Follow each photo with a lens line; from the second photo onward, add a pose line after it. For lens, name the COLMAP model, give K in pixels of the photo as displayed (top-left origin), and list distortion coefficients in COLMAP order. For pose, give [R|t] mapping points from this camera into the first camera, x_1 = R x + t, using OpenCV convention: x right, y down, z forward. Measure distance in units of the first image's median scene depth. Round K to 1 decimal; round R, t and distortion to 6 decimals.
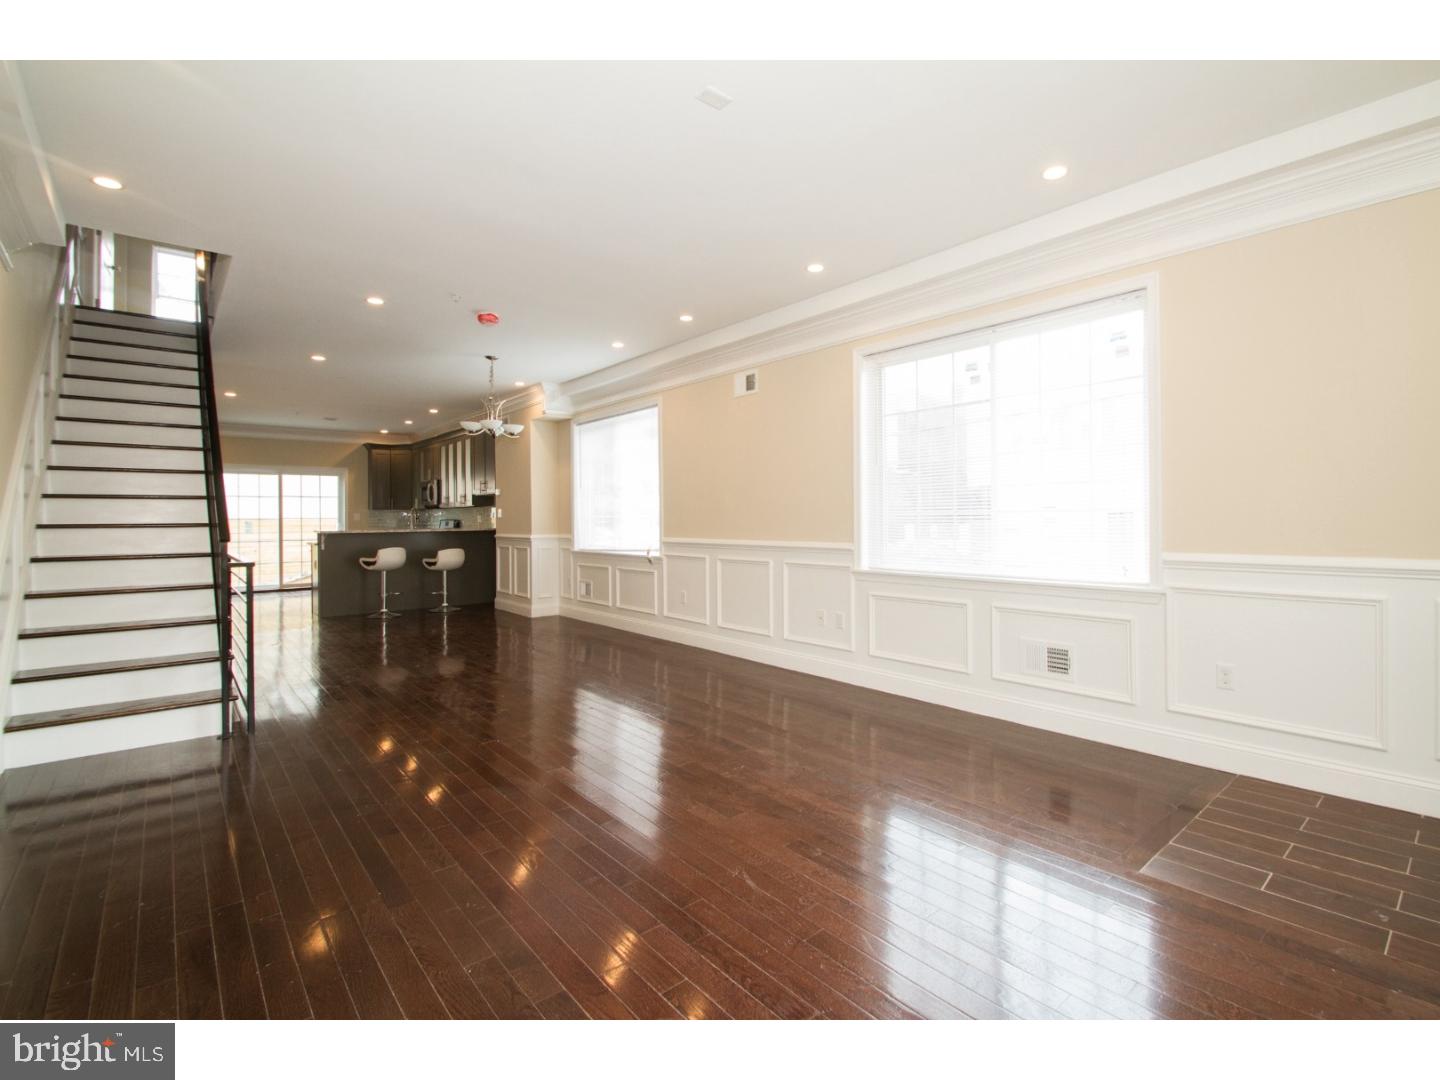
lens RADIAL K [[666.7, 0, 750.0], [0, 666.7, 516.7], [0, 0, 1]] dist [0.002190, -0.000151]
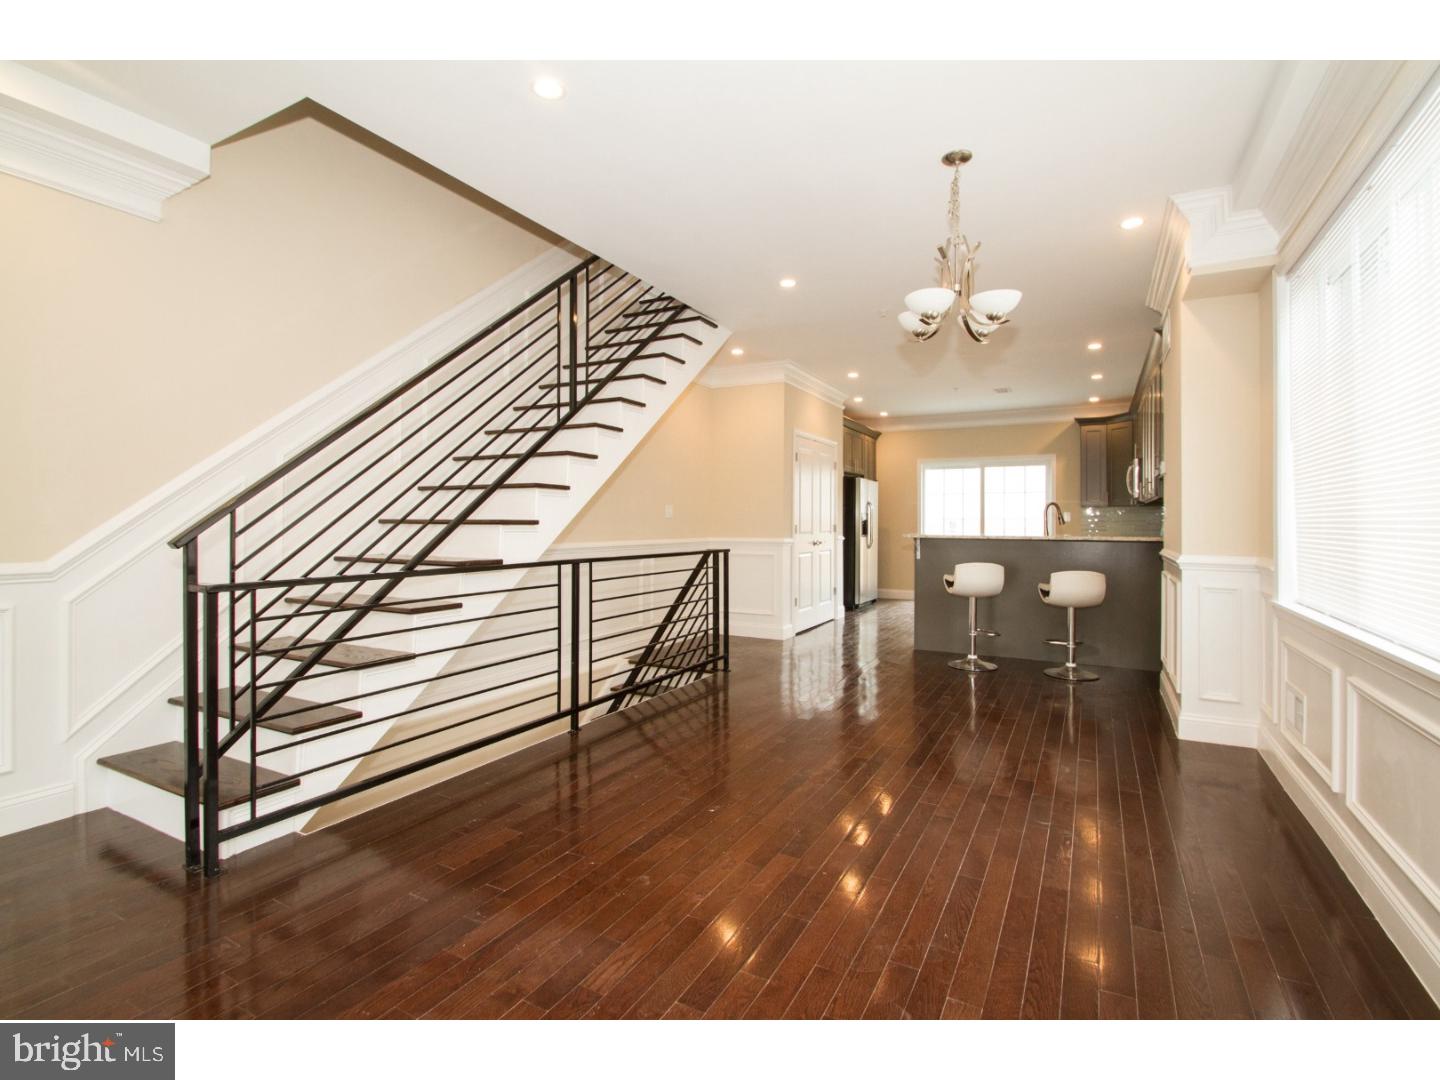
lens RADIAL K [[668.6, 0, 737.0], [0, 668.6, 516.4], [0, 0, 1]] dist [-0.020389, -0.000026]
pose [[0.362221, 0.002385, -0.932089, -0.020233], [-0.005731, 0.999984, 0.000332, 0.002631], [0.932075, 0.005222, 0.362229, 0.555881]]
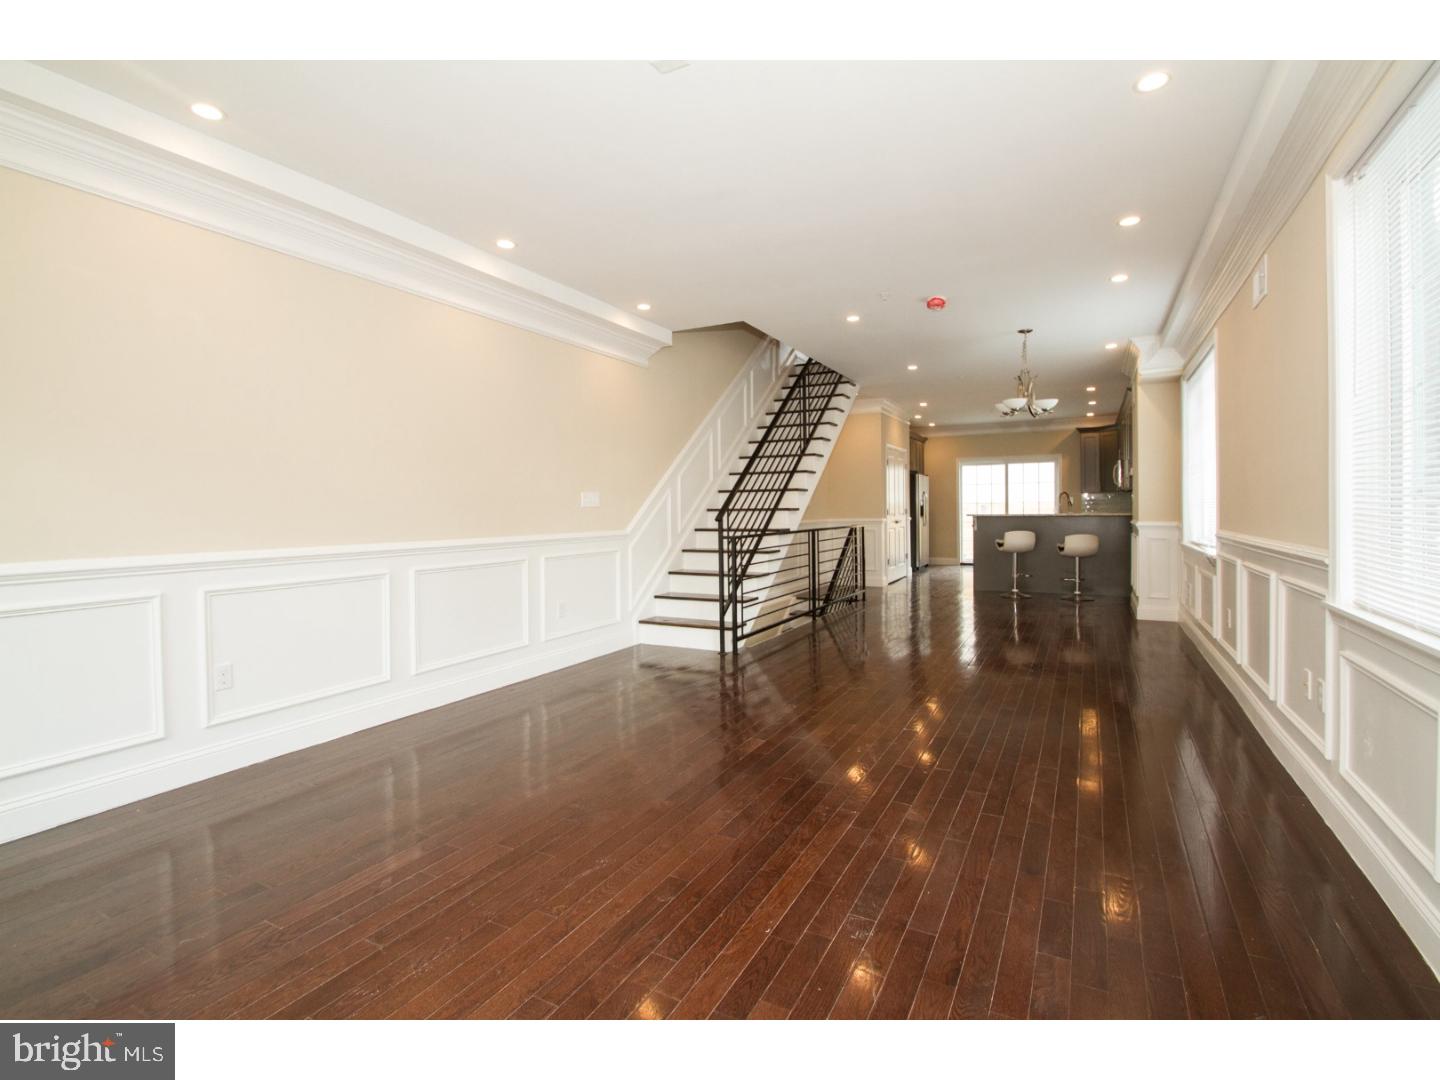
lens RADIAL K [[666.7, 0, 750.0], [0, 666.7, 516.7], [0, 0, 1]] dist [0.002190, -0.000151]
pose [[0.380933, 0.014722, -0.924485, 0.264258], [0.010350, 0.999743, 0.020185, -0.000726], [0.924545, -0.017258, 0.380683, 0.223849]]
